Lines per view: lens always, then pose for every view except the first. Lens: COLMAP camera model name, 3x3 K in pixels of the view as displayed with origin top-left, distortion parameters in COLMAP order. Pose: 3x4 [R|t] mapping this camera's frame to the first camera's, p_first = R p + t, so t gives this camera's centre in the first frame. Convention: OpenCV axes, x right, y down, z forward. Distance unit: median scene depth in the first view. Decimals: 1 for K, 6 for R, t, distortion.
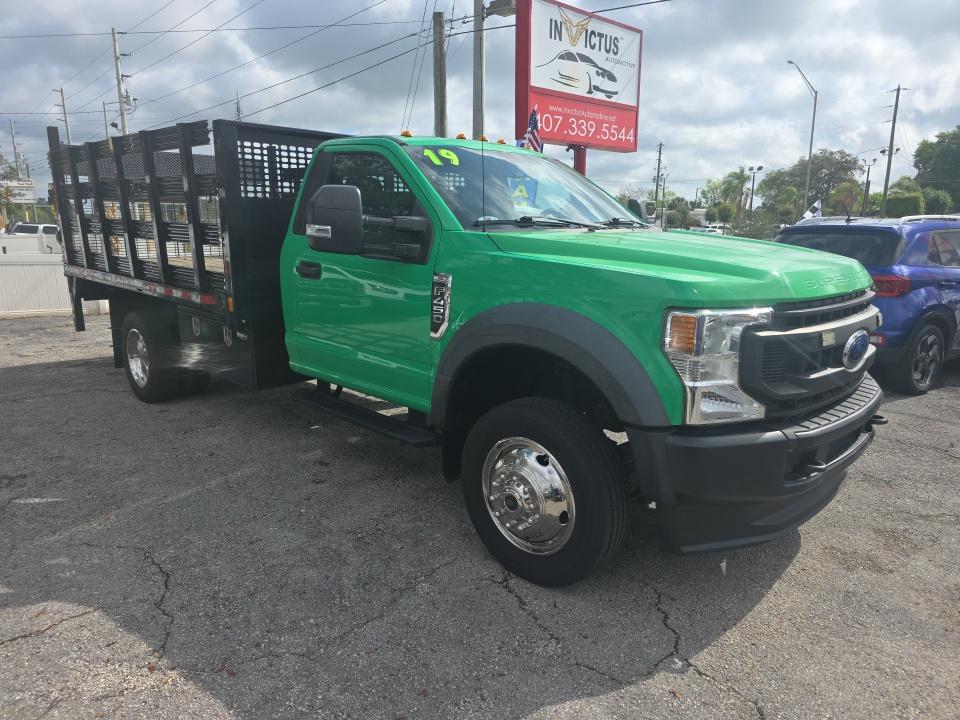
lens RADIAL K [[641.1, 0, 480.0], [0, 641.1, 360.0], [0, 0, 1]] dist [0.053097, -0.035047]
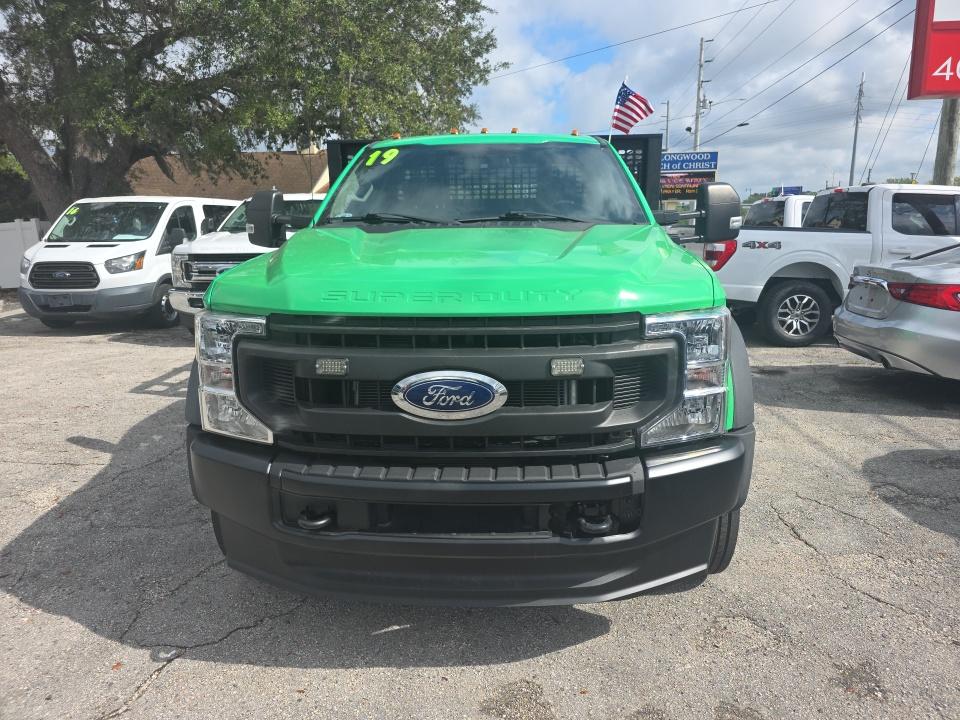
lens RADIAL K [[641.1, 0, 480.0], [0, 641.1, 360.0], [0, 0, 1]] dist [0.053097, -0.035047]
pose [[0.661647, 0.148115, -0.735041, 1.155327], [-0.141198, 0.987370, 0.071862, -0.121090], [0.736401, 0.056240, 0.674204, 0.558621]]
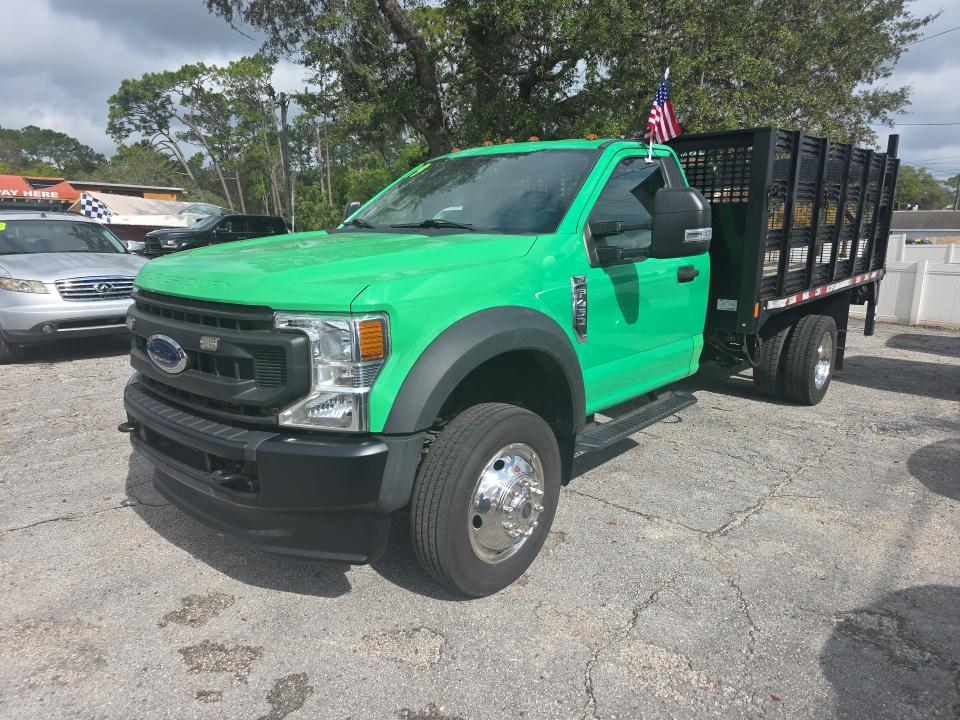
lens RADIAL K [[641.1, 0, 480.0], [0, 641.1, 360.0], [0, 0, 1]] dist [0.053097, -0.035047]
pose [[0.034772, 0.196086, -0.979970, 1.609667], [-0.203749, 0.961360, 0.185132, -0.303492], [0.978405, 0.193231, 0.073381, 1.449732]]
